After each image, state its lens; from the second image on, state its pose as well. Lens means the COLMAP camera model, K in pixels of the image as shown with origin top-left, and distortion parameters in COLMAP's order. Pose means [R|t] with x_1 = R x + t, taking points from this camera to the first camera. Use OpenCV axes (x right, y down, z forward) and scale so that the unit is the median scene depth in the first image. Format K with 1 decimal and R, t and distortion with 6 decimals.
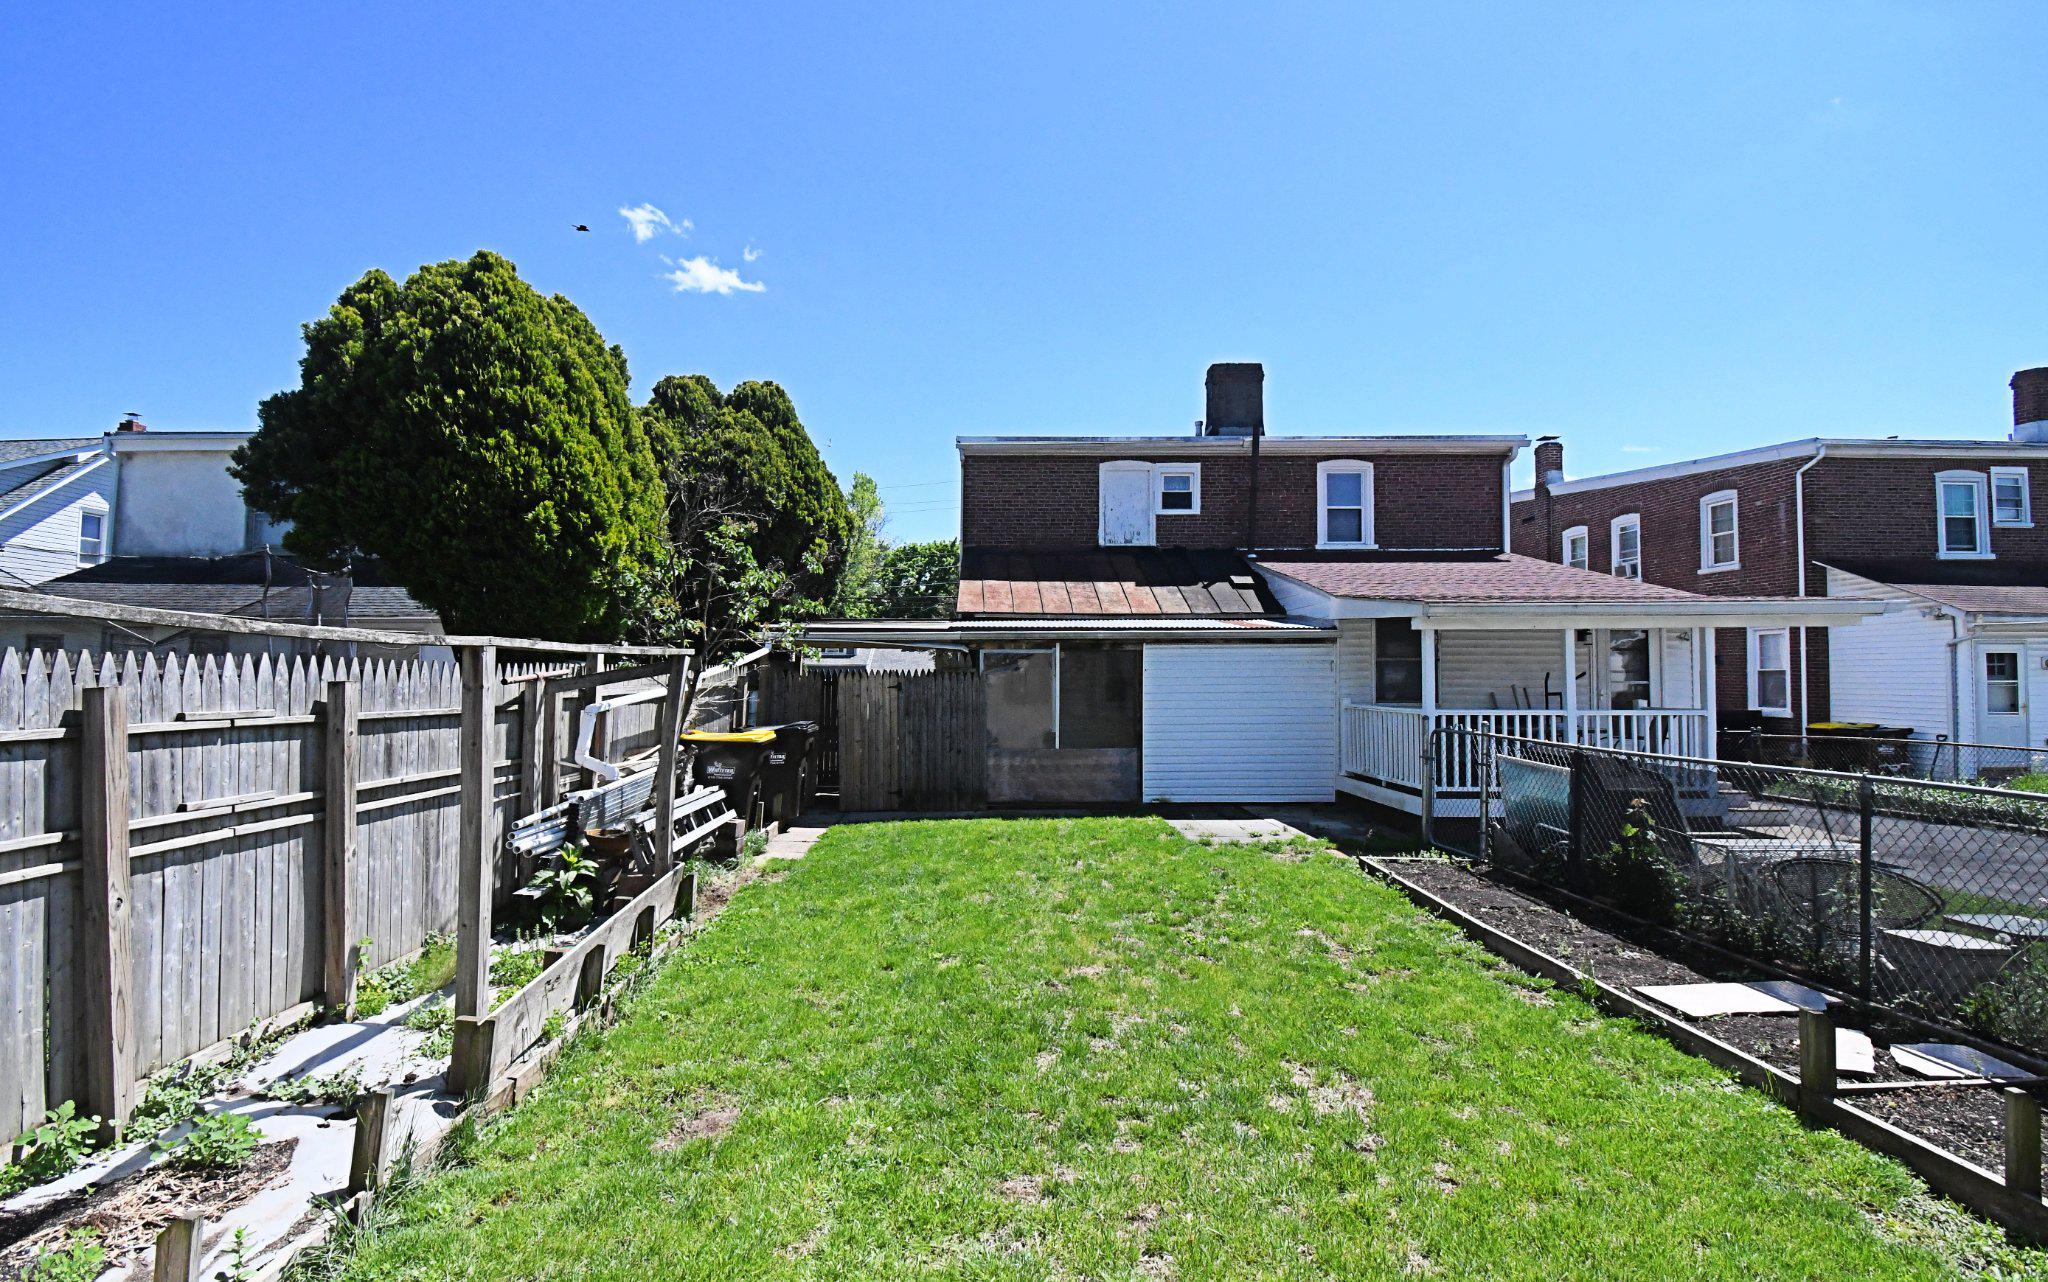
lens RADIAL K [[889.7, 0, 1015.8], [0, 889.7, 622.7], [0, 0, 1]] dist [0.004682, -0.014855]
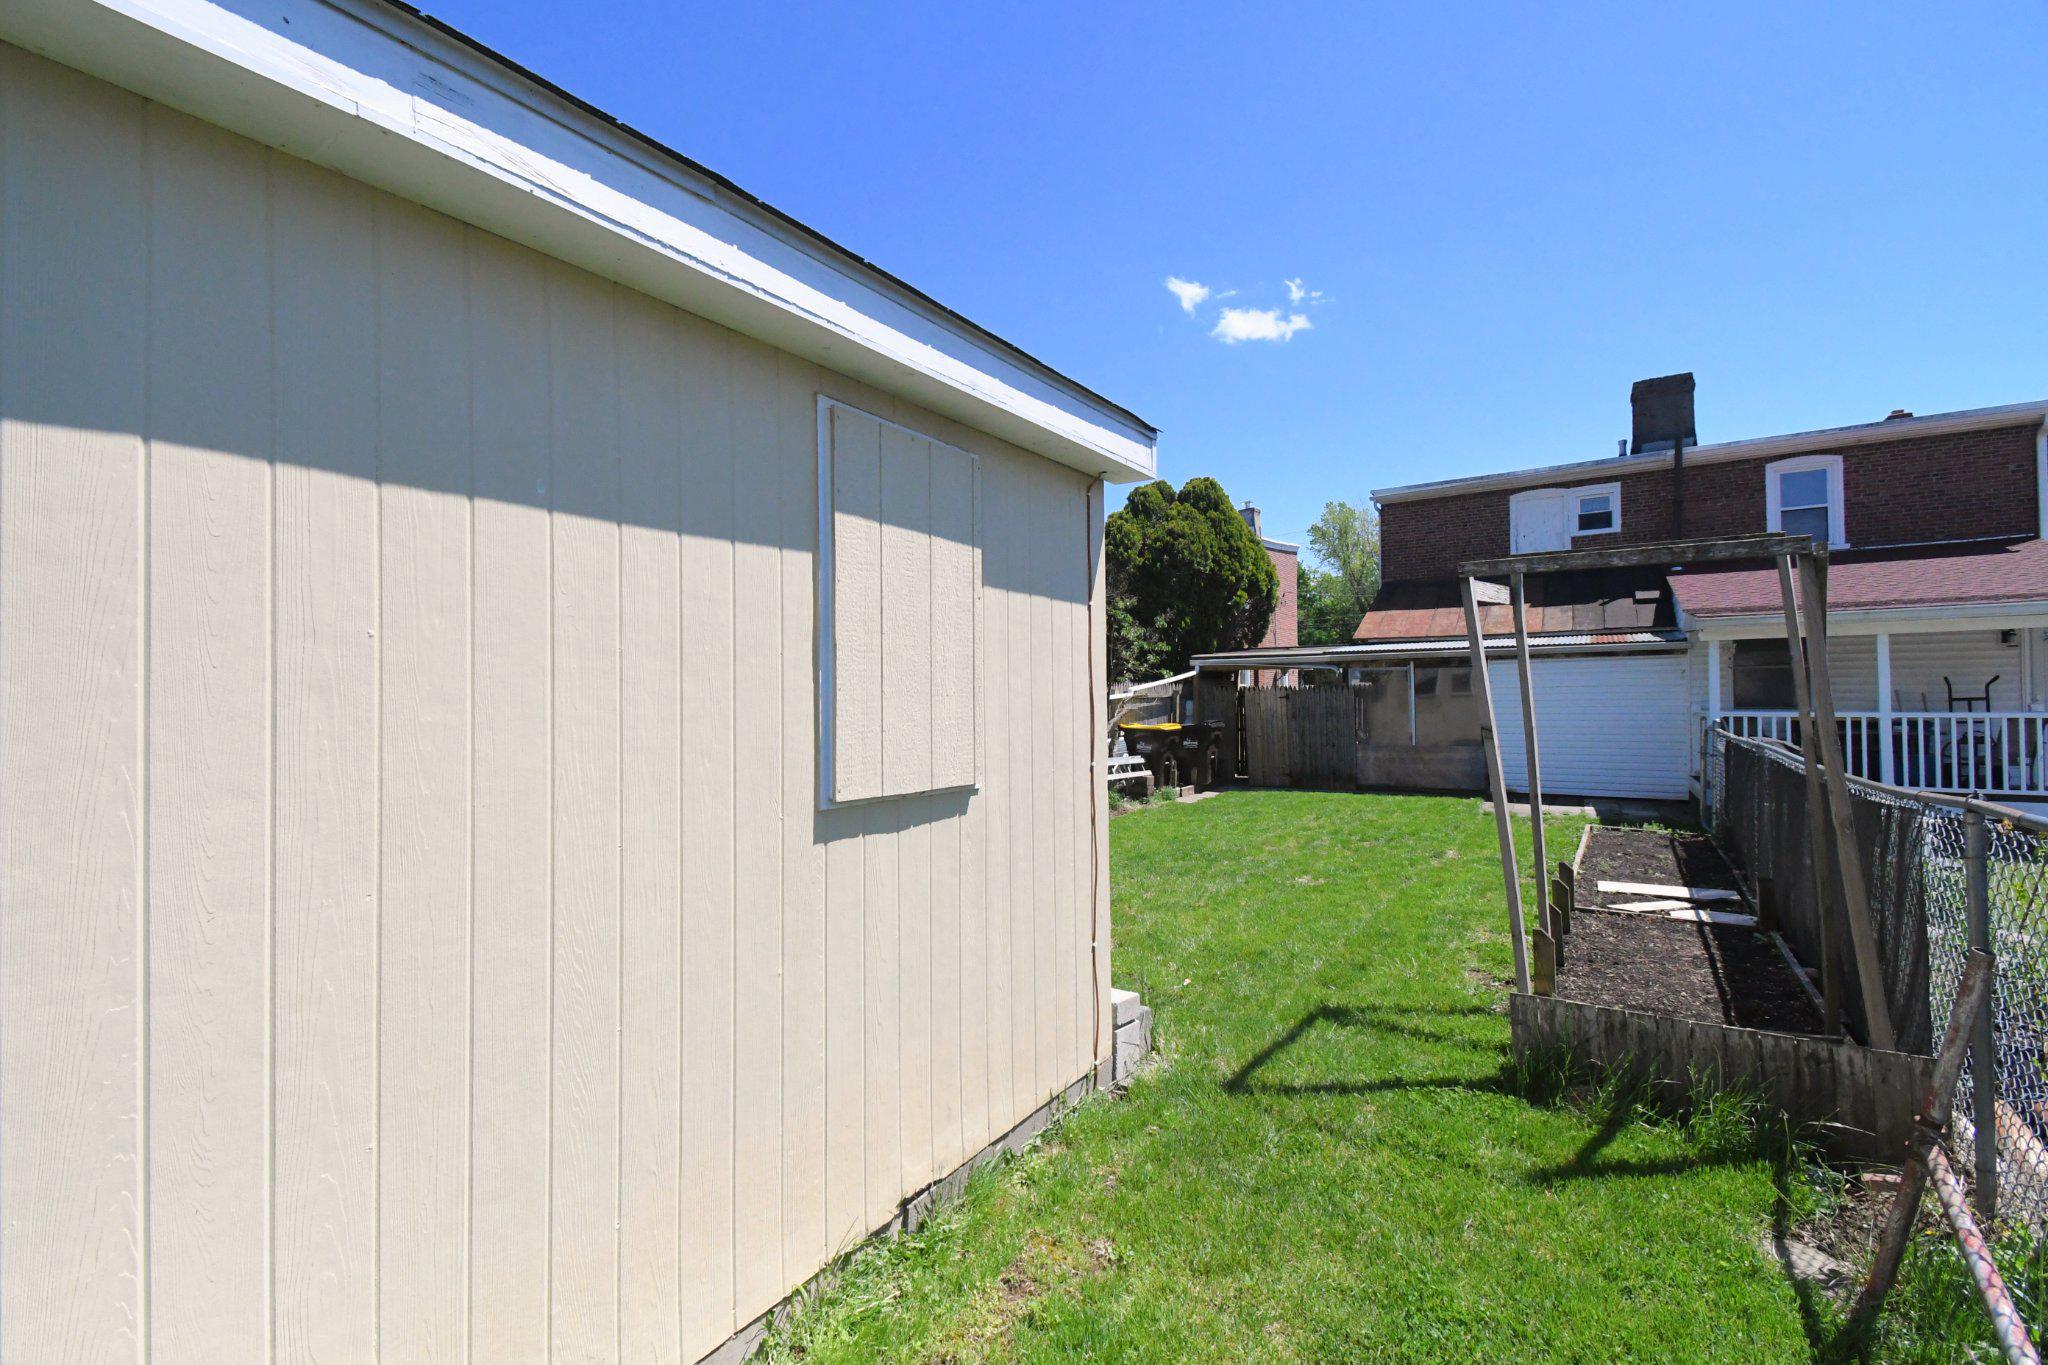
lens RADIAL K [[878.6, 0, 1067.6], [0, 878.6, 674.4], [0, 0, 1]] dist [0.002003, -0.008595]
pose [[0.844162, -0.022681, -0.535608, 0.287853], [0.040677, 0.998934, 0.021810, -0.006061], [0.534542, -0.040198, 0.844185, -0.300031]]
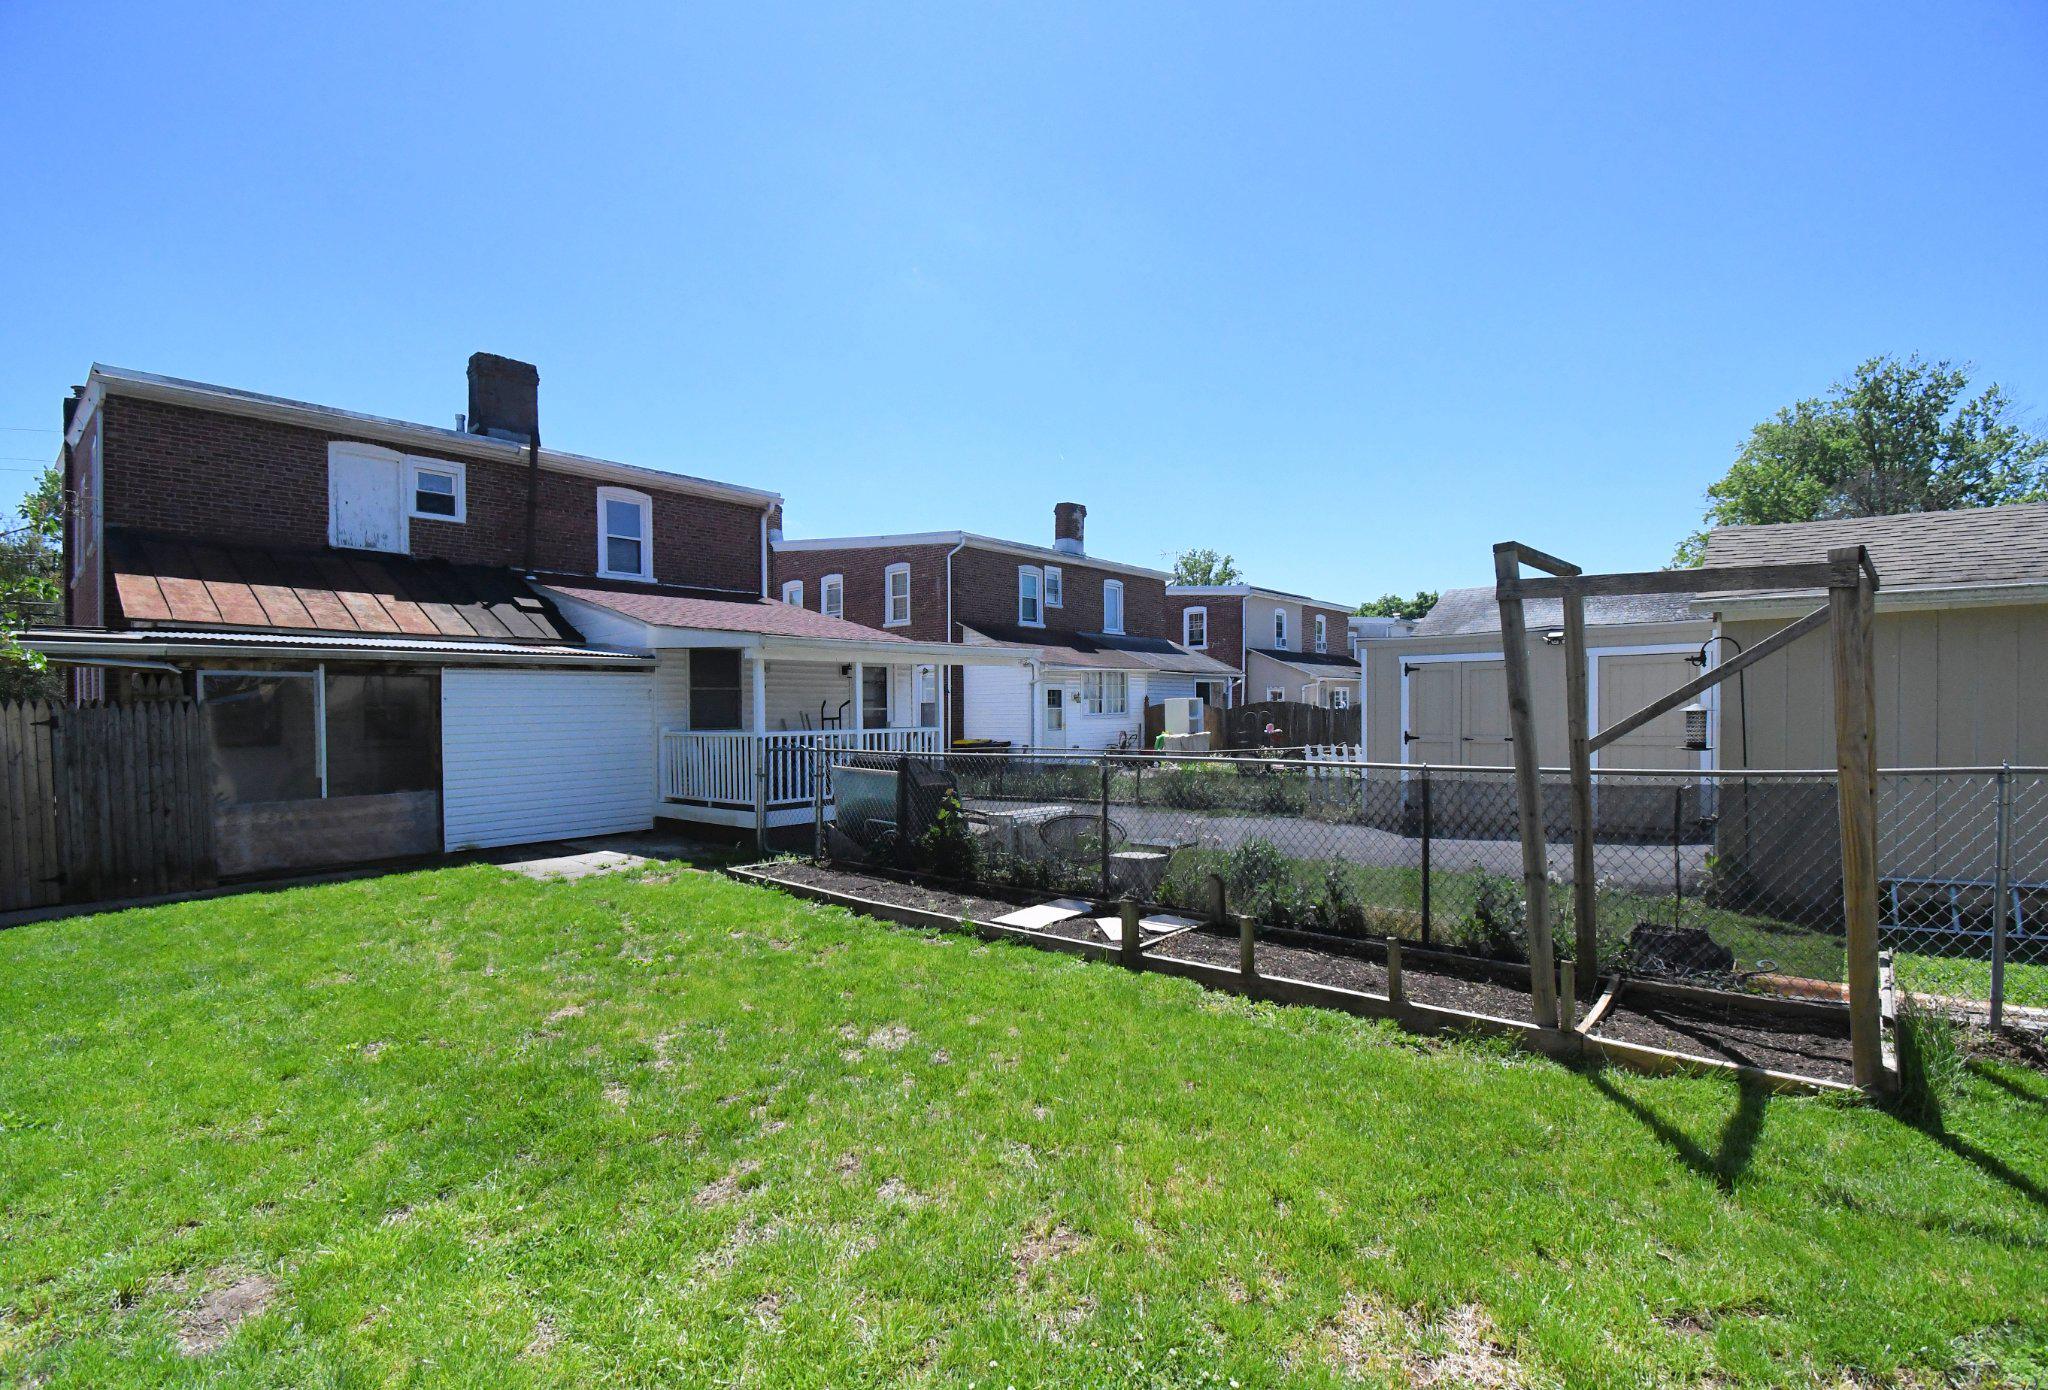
lens RADIAL K [[897.9, 0, 972.3], [0, 897.9, 720.9], [0, 0, 1]] dist [0.021390, -0.035379]
pose [[0.691353, -0.017757, 0.722299, -0.124192], [-0.028393, 0.998258, 0.051718, 0.014943], [-0.721959, -0.056264, 0.689645, 0.036706]]
